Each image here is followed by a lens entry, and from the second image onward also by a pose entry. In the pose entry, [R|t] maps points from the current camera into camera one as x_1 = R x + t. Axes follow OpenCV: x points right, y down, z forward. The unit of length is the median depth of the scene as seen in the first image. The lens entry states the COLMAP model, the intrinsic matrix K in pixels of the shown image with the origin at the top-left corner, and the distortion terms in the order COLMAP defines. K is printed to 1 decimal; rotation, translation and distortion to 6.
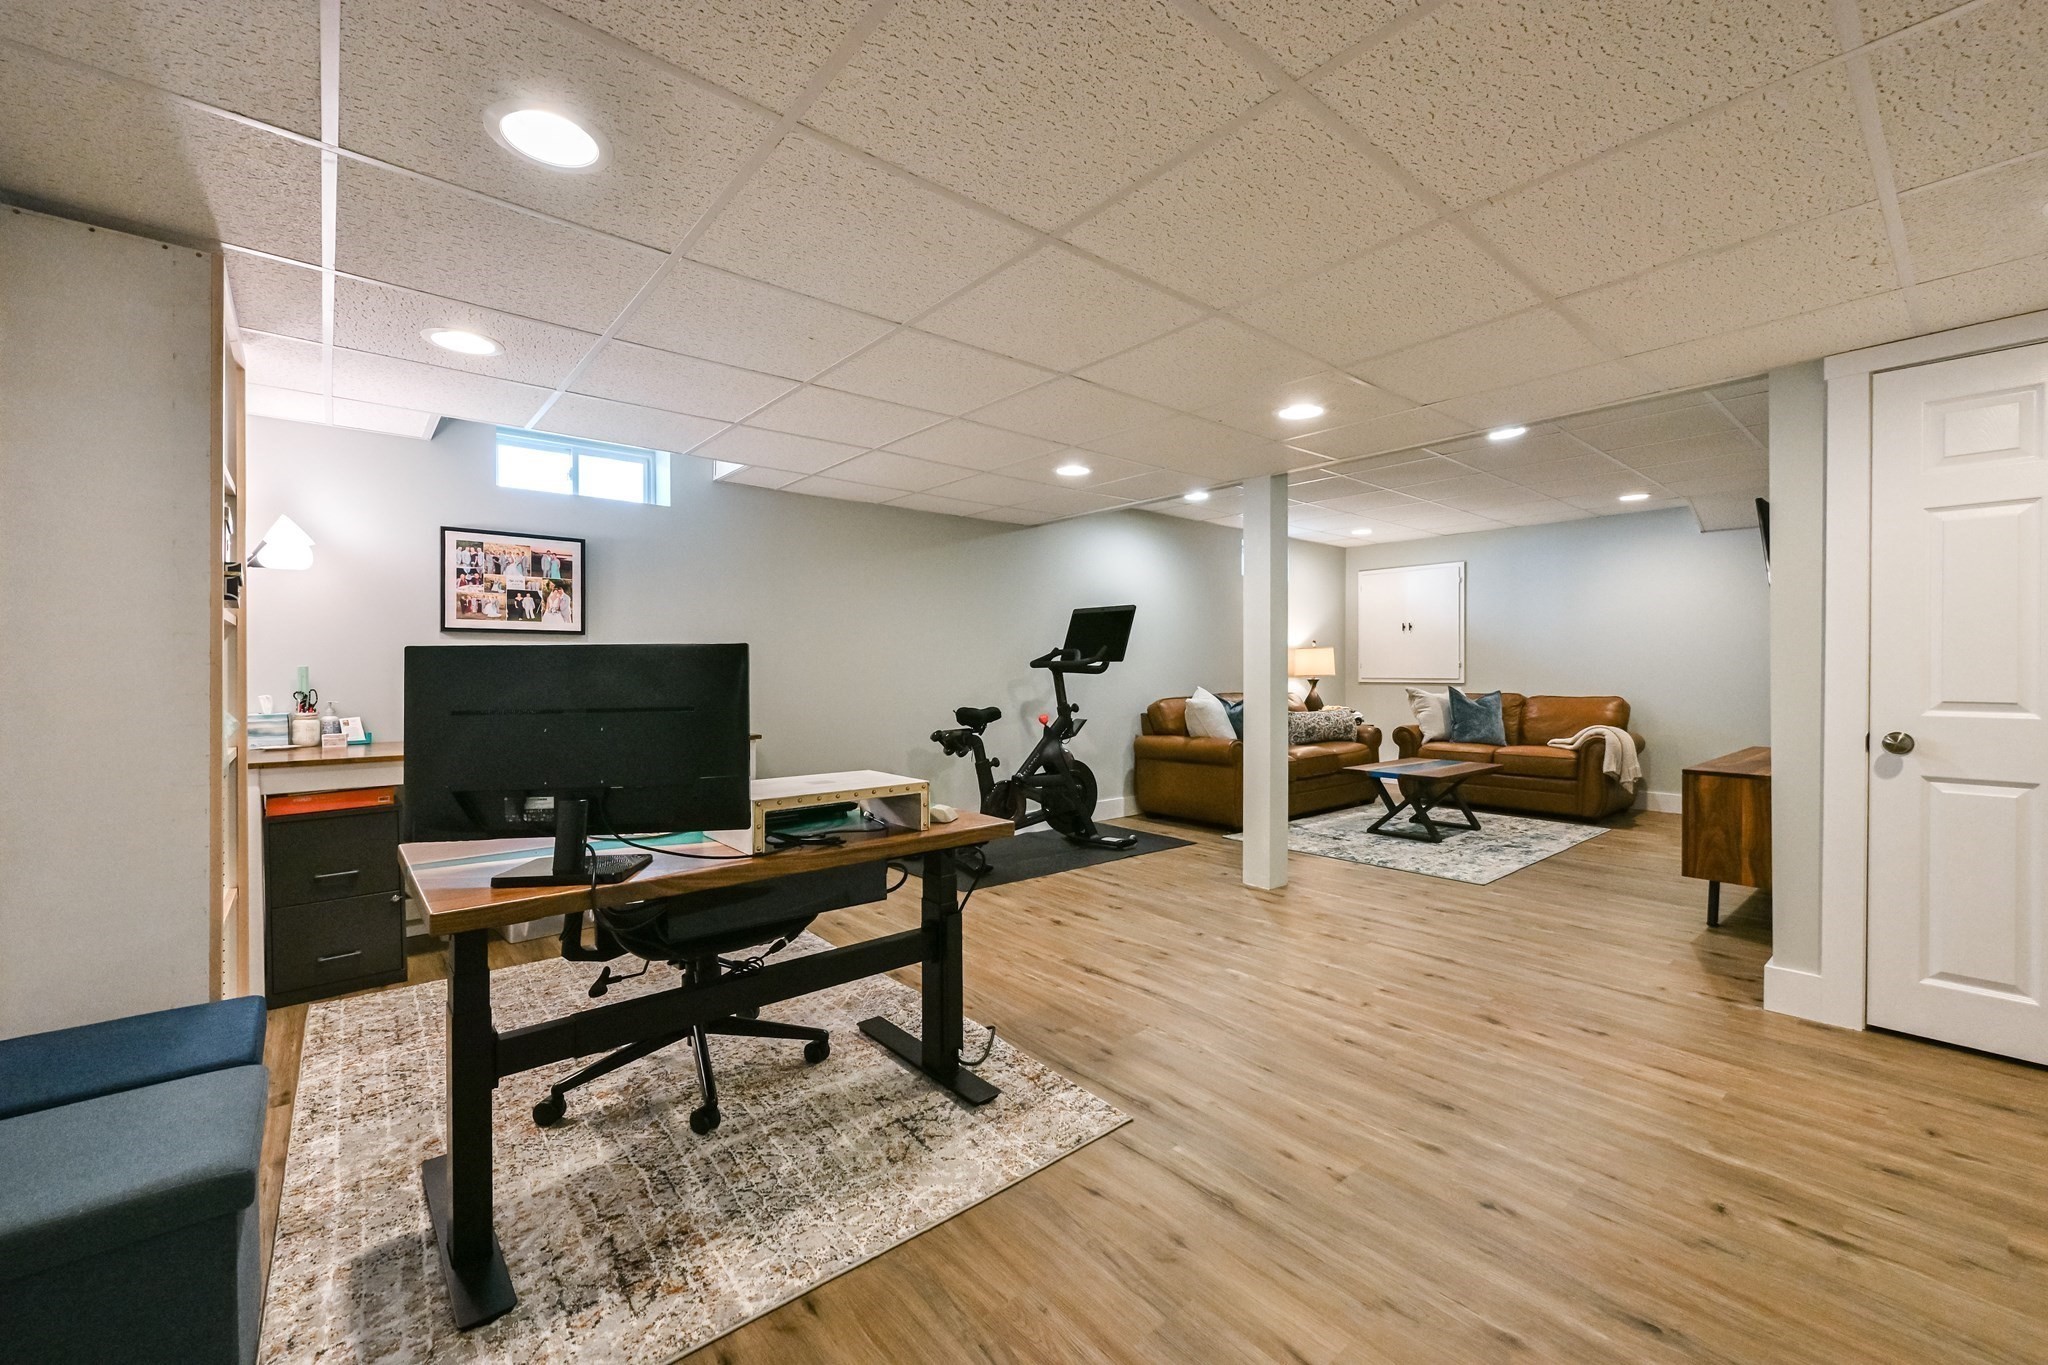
lens RADIAL K [[810.3, 0, 1018.1], [0, 810.3, 676.0], [0, 0, 1]] dist [-0.000548, -0.000093]
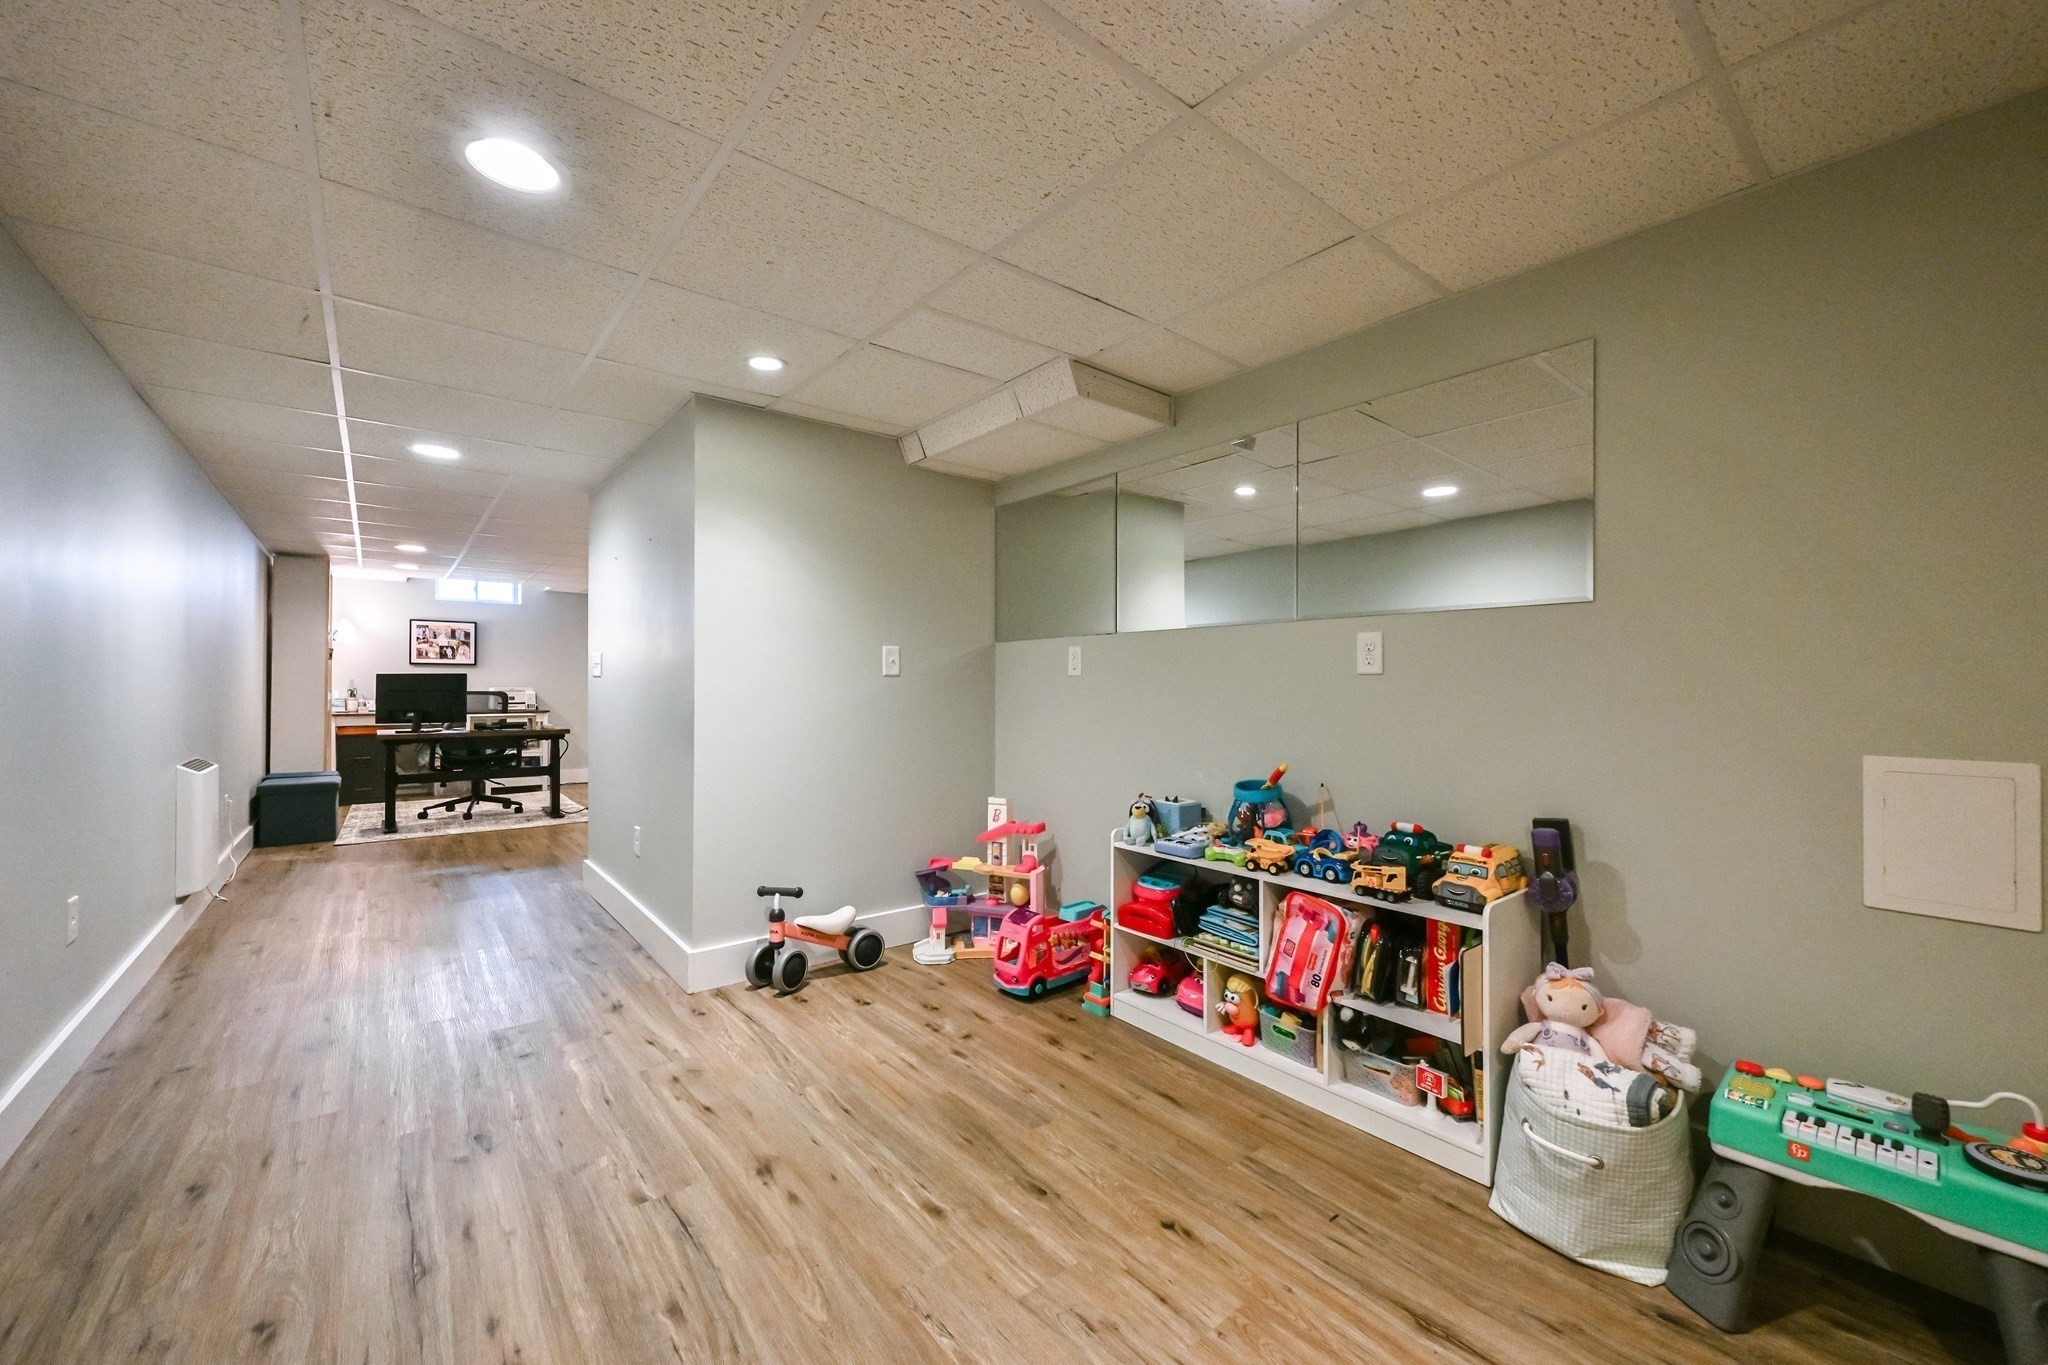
lens RADIAL K [[810.3, 0, 1038.0], [0, 810.3, 679.5], [0, 0, 1]] dist [-0.000548, -0.000093]
pose [[0.999634, 0.001666, -0.026998, 1.155559], [-0.001903, 0.999960, -0.008742, 0.005684], [0.026982, 0.008790, 0.999597, -1.278587]]
